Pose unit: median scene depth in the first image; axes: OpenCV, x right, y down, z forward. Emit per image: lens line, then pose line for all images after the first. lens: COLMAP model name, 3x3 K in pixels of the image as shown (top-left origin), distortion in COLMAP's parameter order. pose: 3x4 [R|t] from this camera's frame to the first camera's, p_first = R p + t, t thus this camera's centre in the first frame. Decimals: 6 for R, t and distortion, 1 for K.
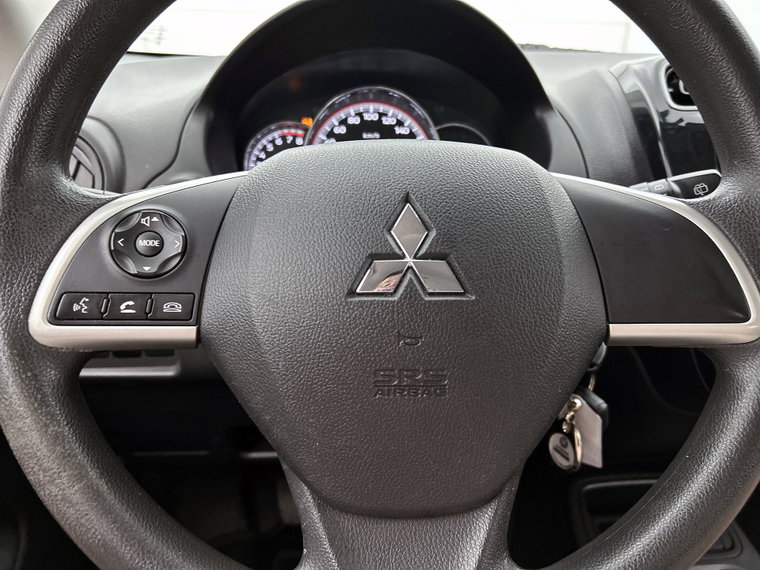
lens RADIAL K [[577.9, 0, 380.0], [0, 577.9, 285.0], [0, 0, 1]] dist [0.003001, -0.001774]
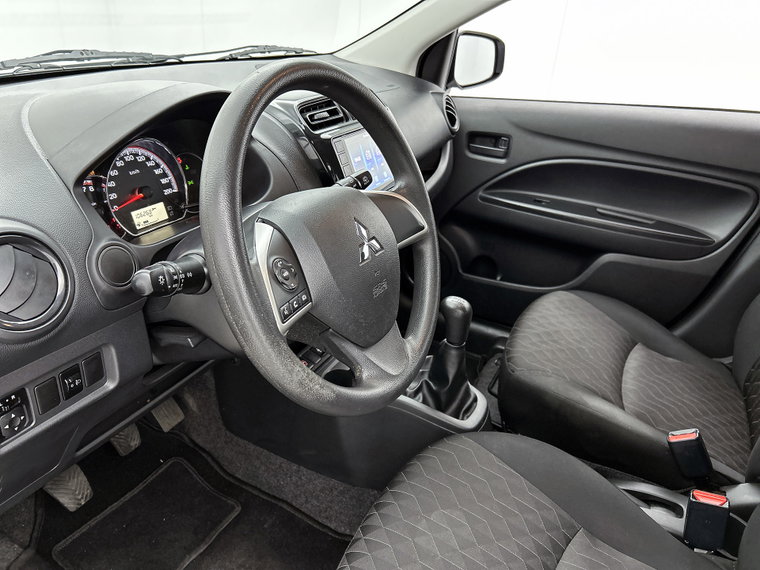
lens RADIAL K [[577.9, 0, 380.0], [0, 577.9, 285.0], [0, 0, 1]] dist [0.003001, -0.001774]
pose [[0.495881, -0.360944, 0.789824, -0.882529], [0.244029, 0.930796, 0.272157, -0.241080], [-0.833398, 0.057782, 0.549644, -0.191241]]
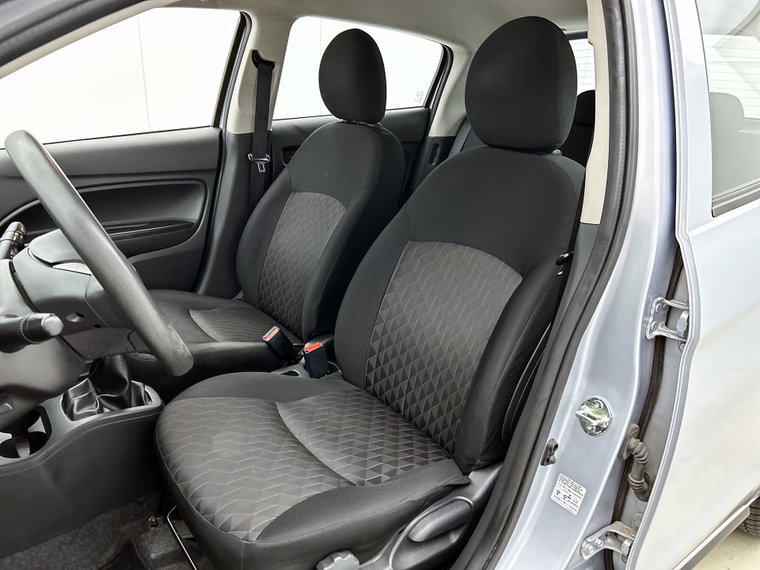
lens RADIAL K [[577.9, 0, 380.0], [0, 577.9, 285.0], [0, 0, 1]] dist [0.003001, -0.001774]
pose [[-0.551476, -0.310570, 0.774223, -1.501587], [0.256401, 0.820077, 0.511598, -0.549461], [-0.793809, 0.480645, -0.372622, 0.525714]]
